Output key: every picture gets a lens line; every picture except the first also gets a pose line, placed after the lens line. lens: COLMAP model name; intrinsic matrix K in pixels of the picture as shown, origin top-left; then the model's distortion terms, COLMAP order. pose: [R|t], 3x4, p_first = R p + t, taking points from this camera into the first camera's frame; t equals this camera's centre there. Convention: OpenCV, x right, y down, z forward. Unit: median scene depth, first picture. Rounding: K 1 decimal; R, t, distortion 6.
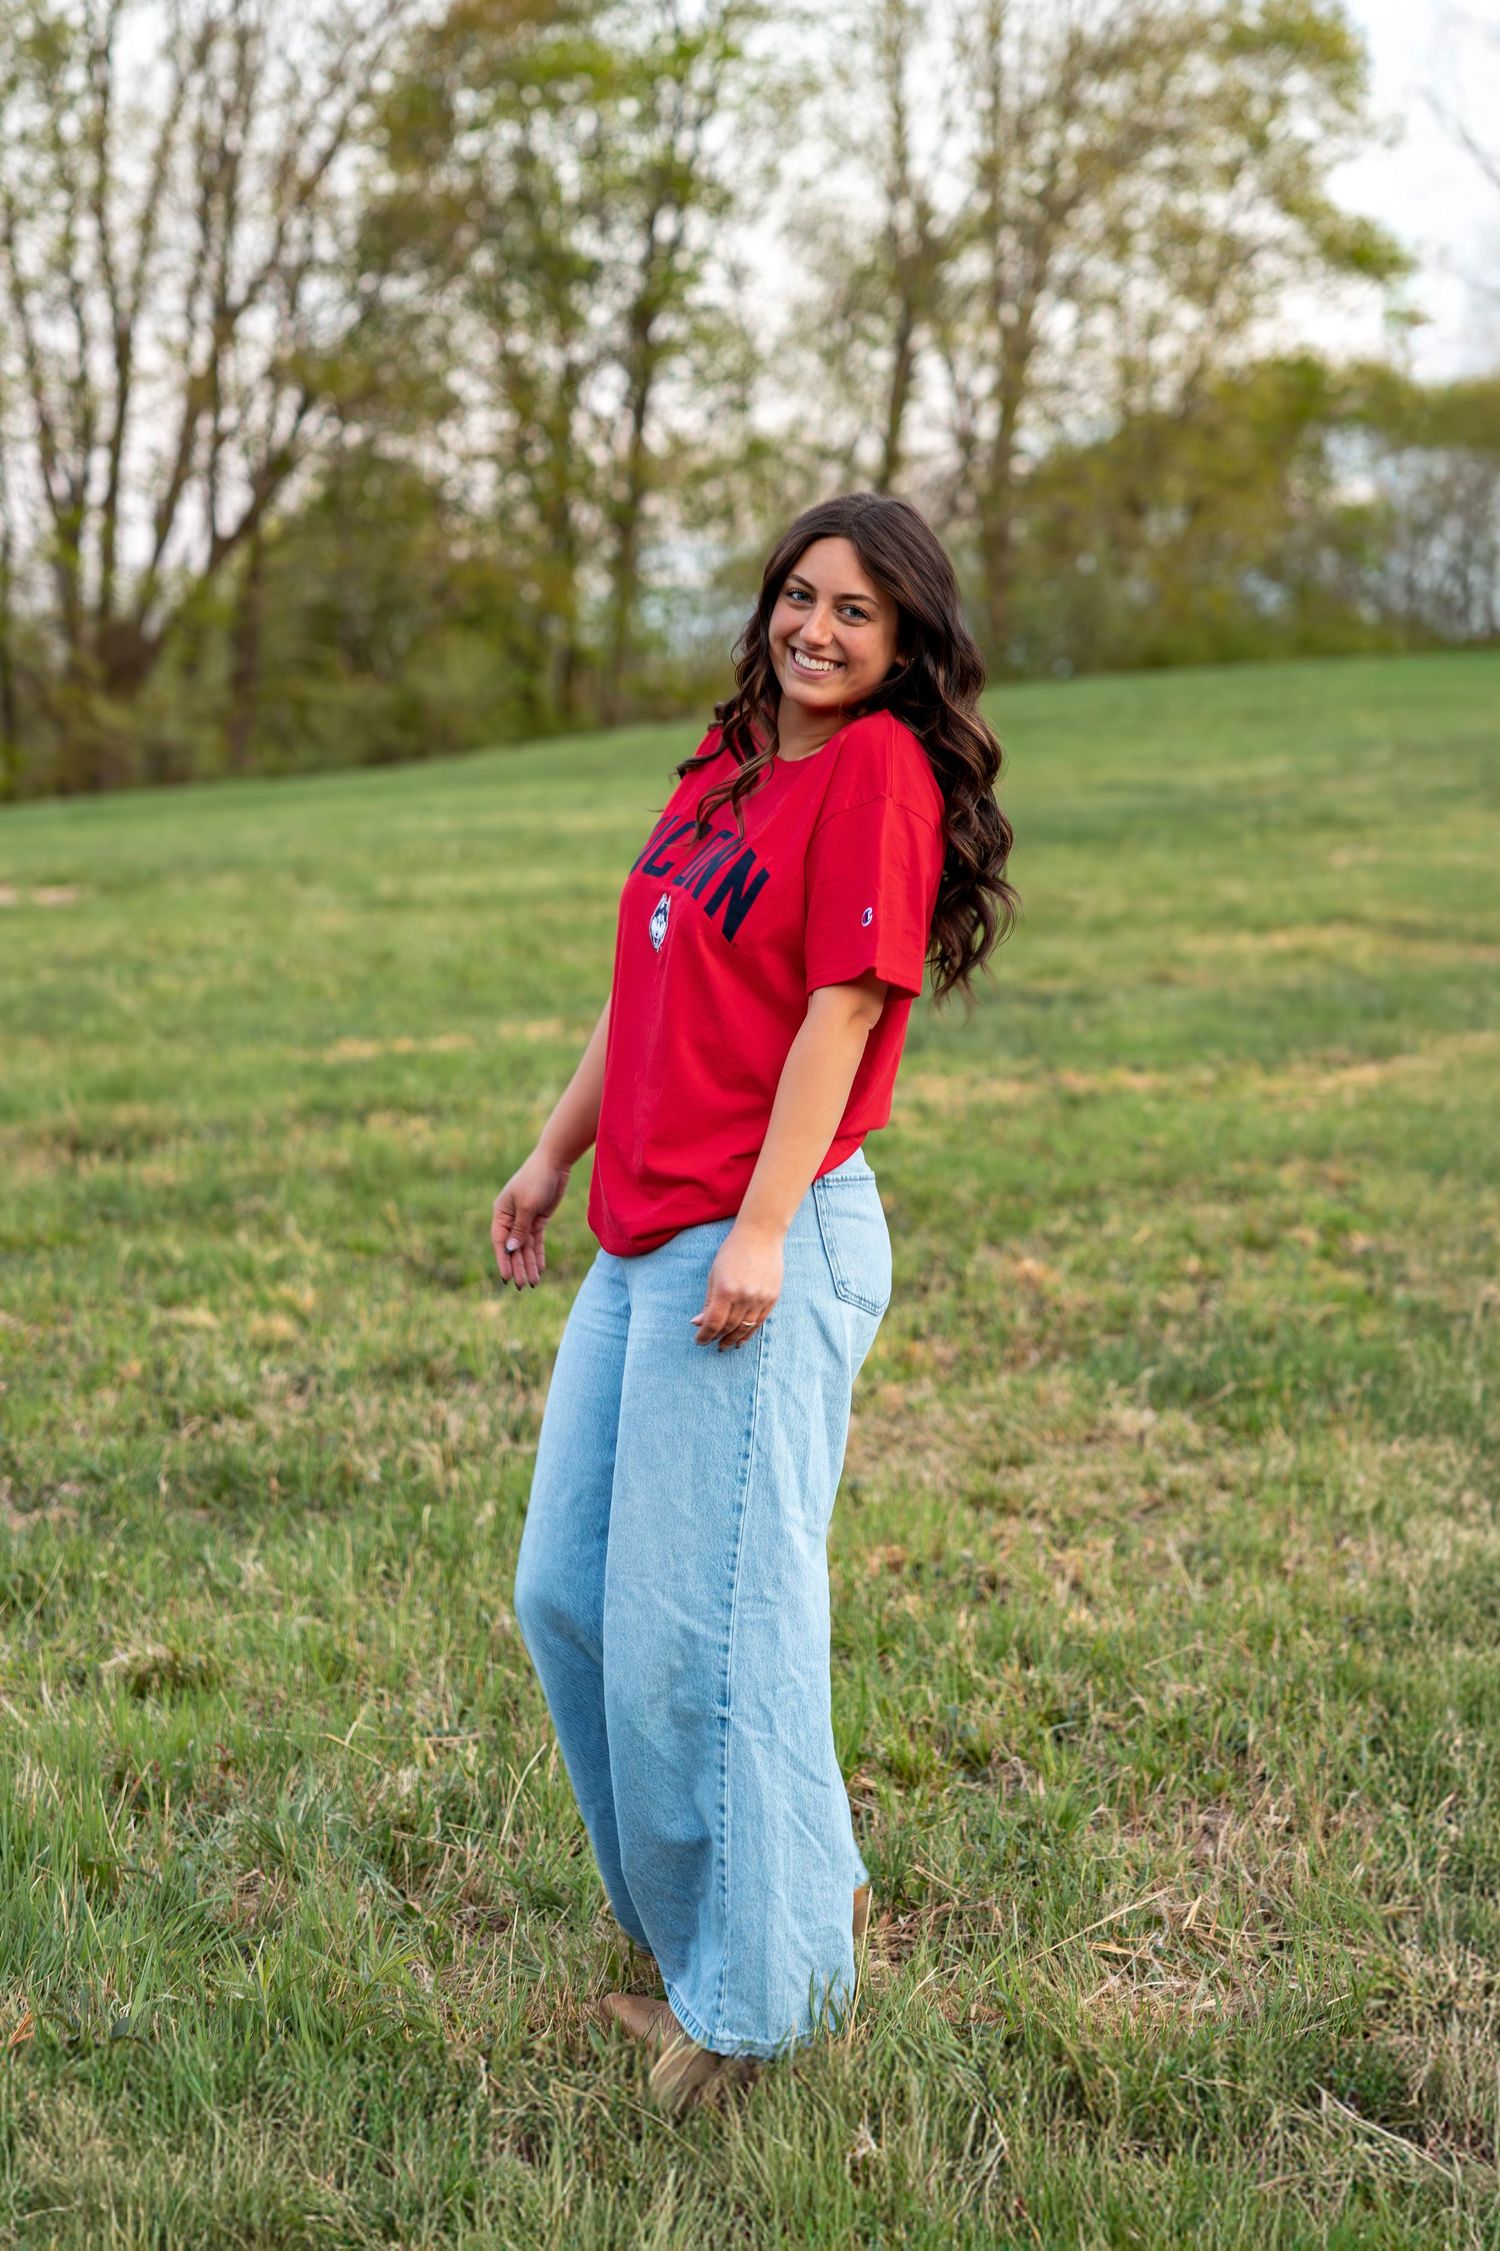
lens RADIAL K [[4755.0, 0, 746.8], [0, 4755.0, 1050.6], [0, 0, 1]] dist [-0.004041, 0.074816]
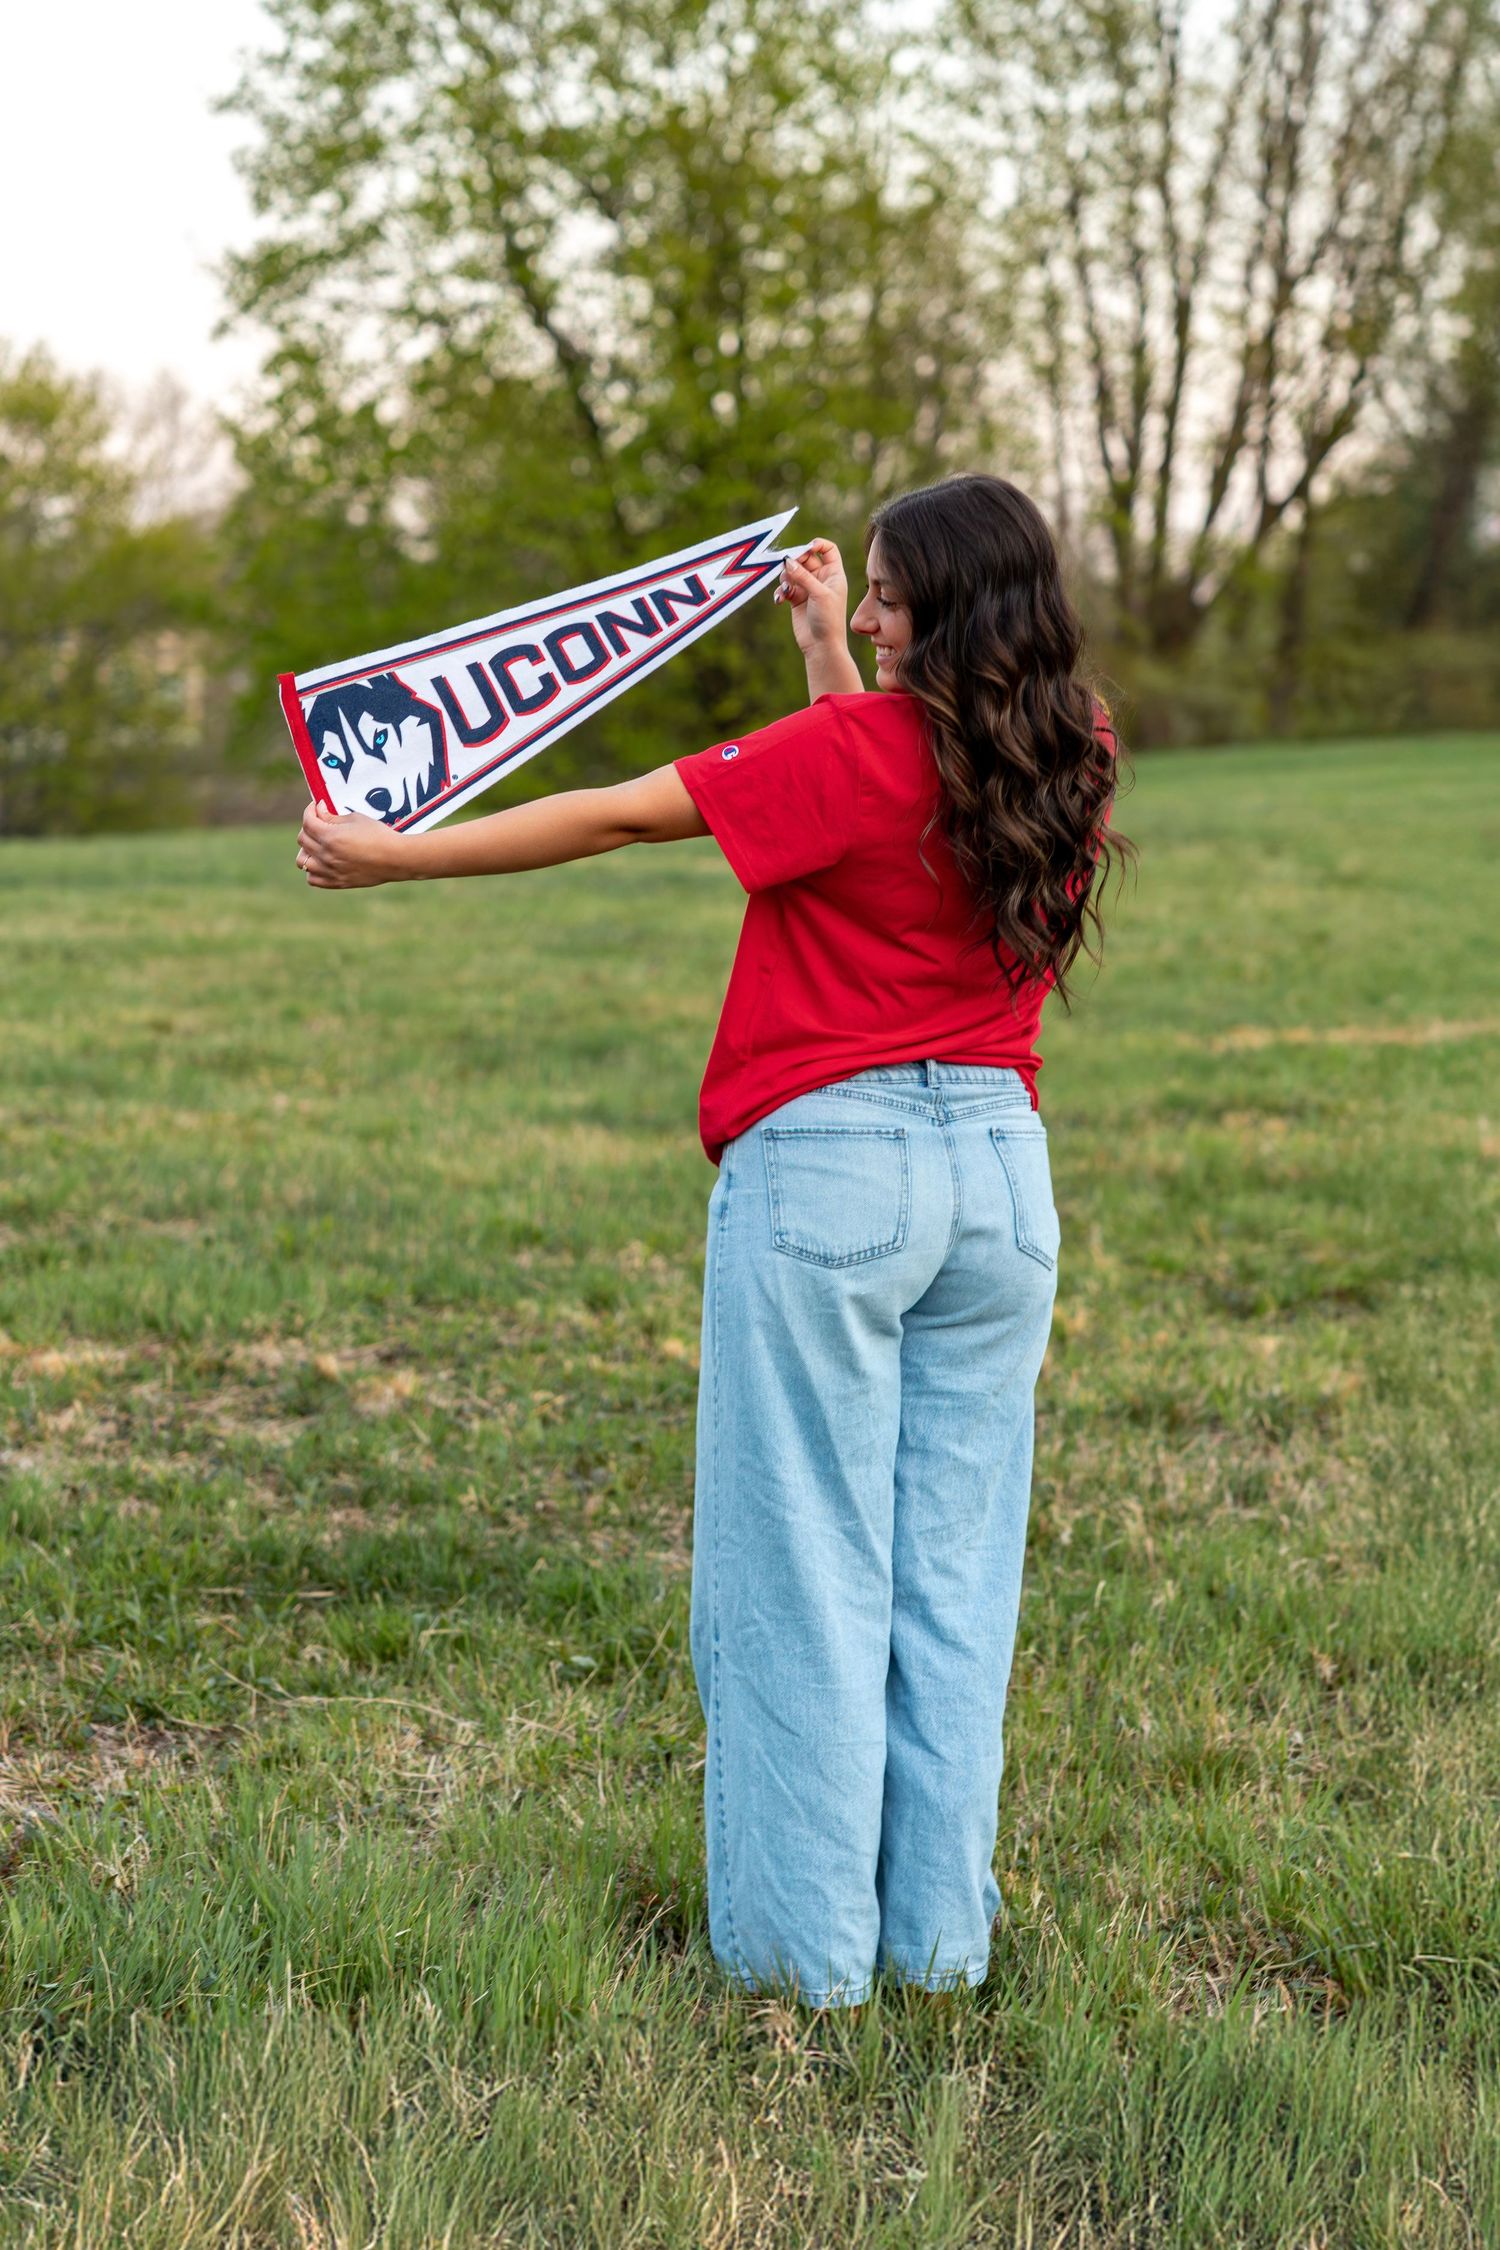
lens RADIAL K [[4333.0, 0, 750.0], [0, 4333.0, 1125.0], [0, 0, 1]] dist [-0.025230, -0.241196]
pose [[0.963631, 0.046840, -0.263098, 0.032632], [-0.037302, 0.998457, 0.041135, -0.009180], [0.264619, -0.029825, 0.963892, 0.074188]]
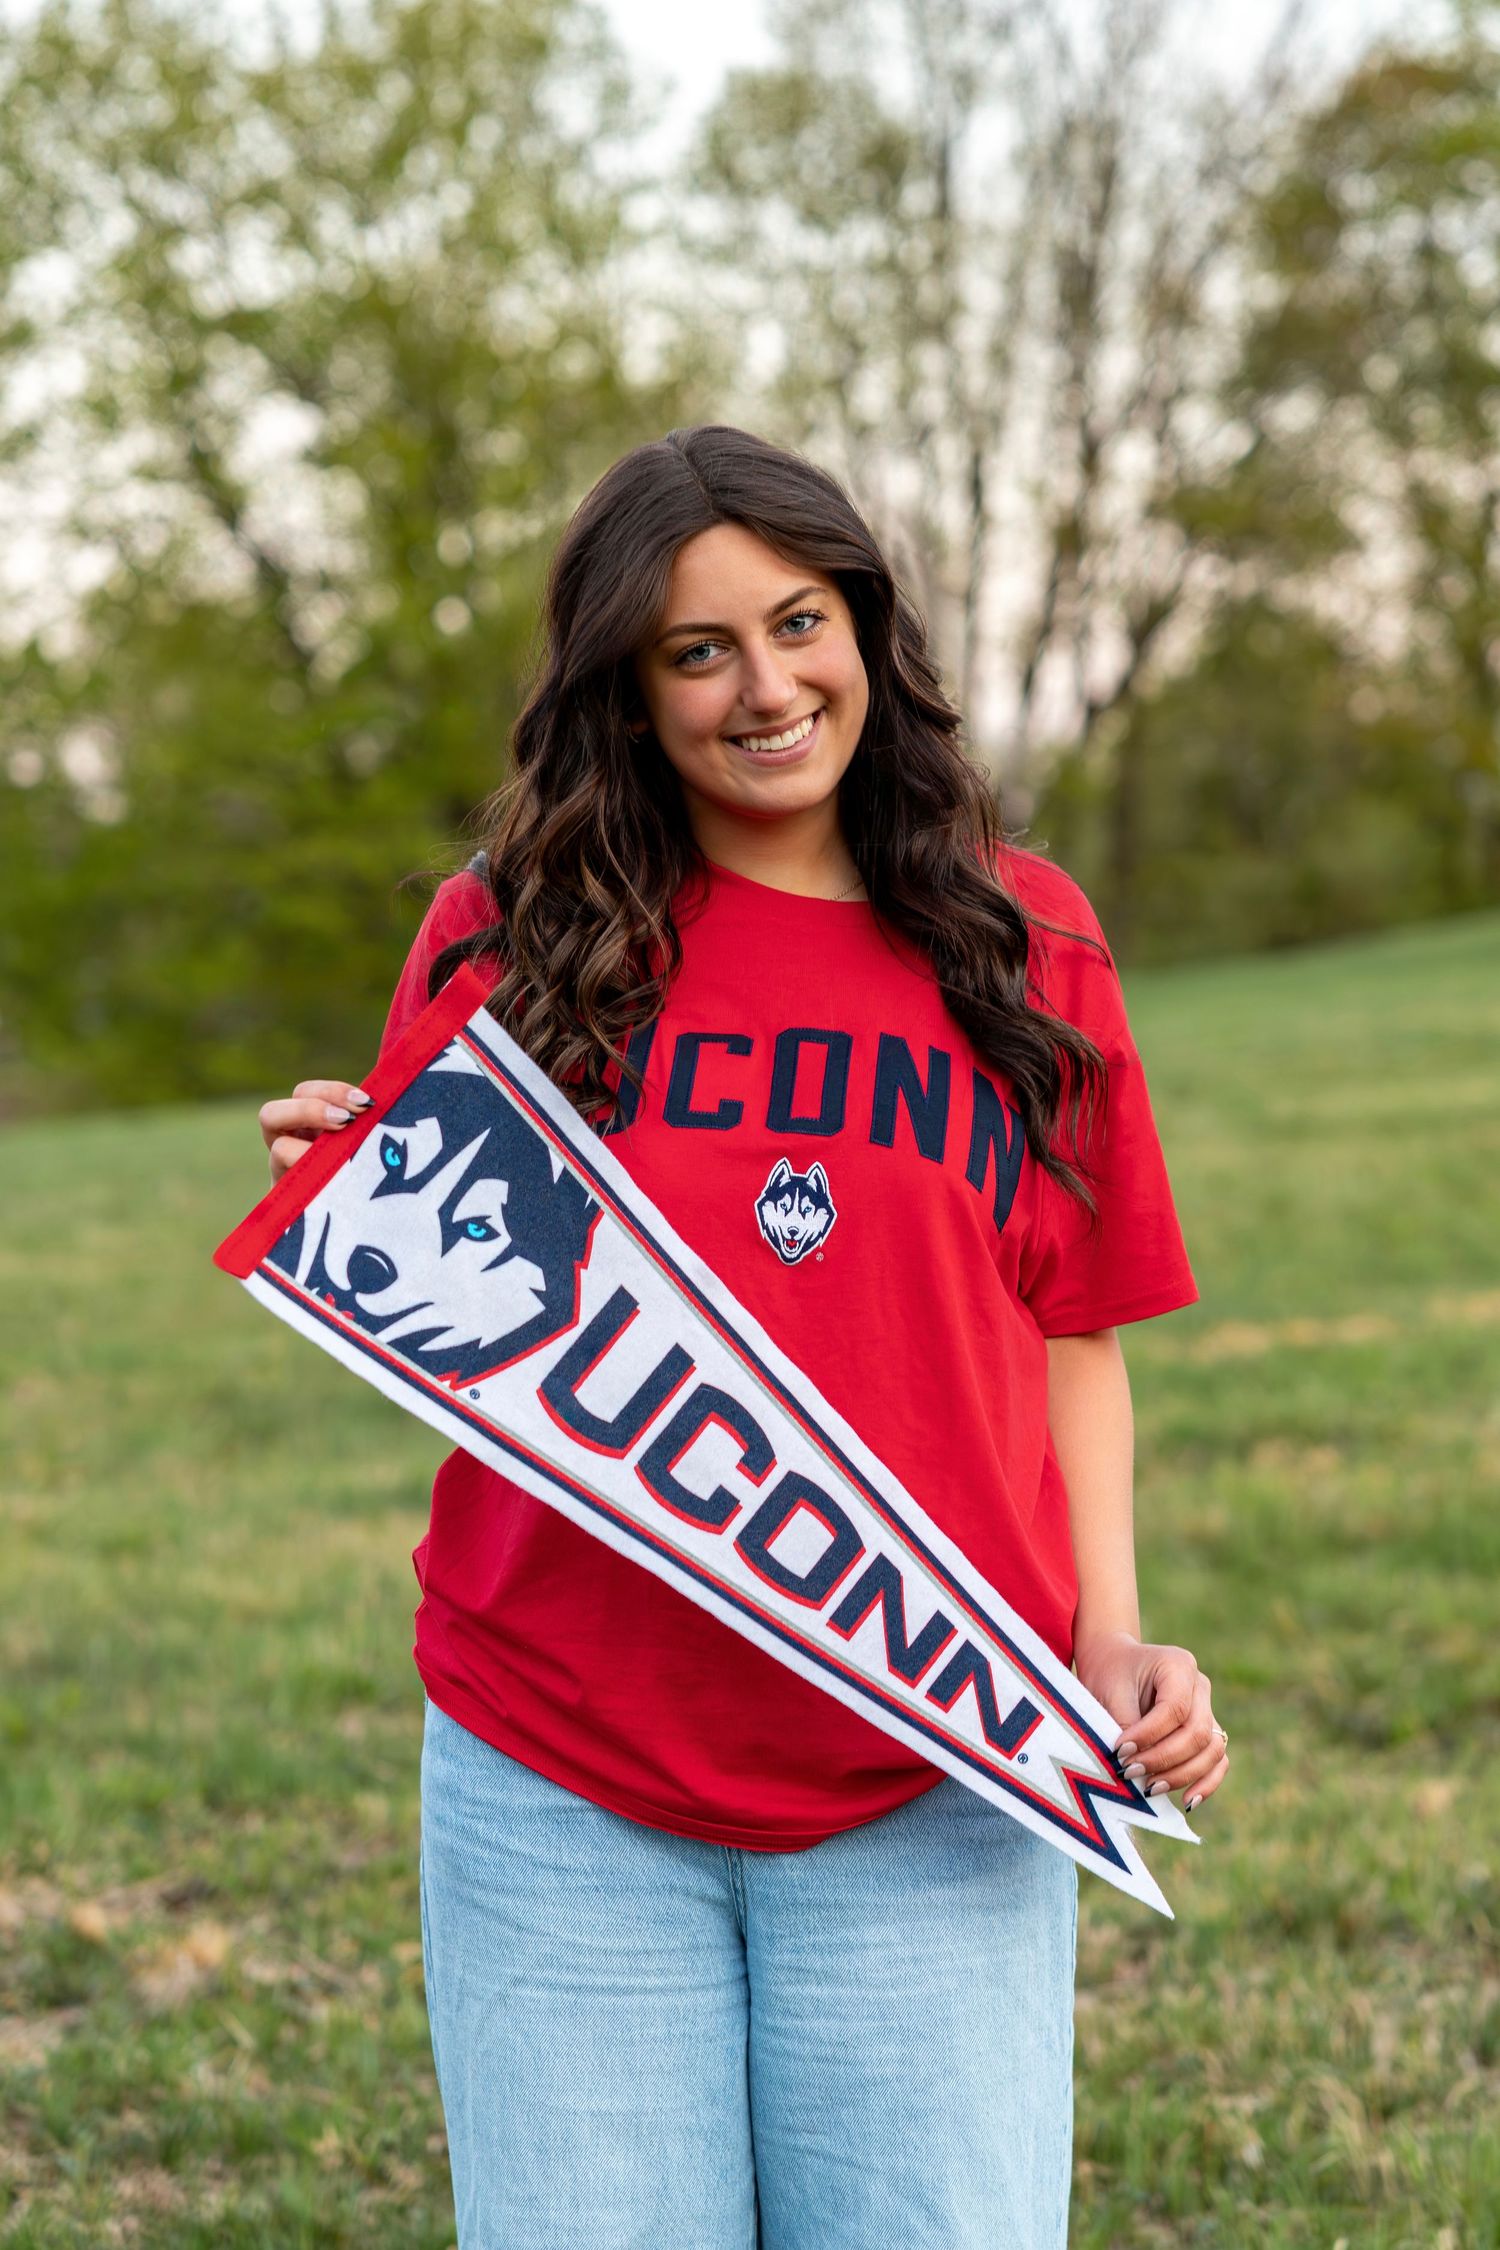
lens RADIAL K [[4494.4, 0, 775.3], [0, 4494.4, 1125.4], [0, 0, 1]] dist [-0.035926, -0.063114]
pose [[0.981150, -0.023098, -0.191861, -0.010555], [0.019129, 0.999563, -0.022515, -0.011943], [0.192297, 0.018420, 0.981164, 0.176996]]
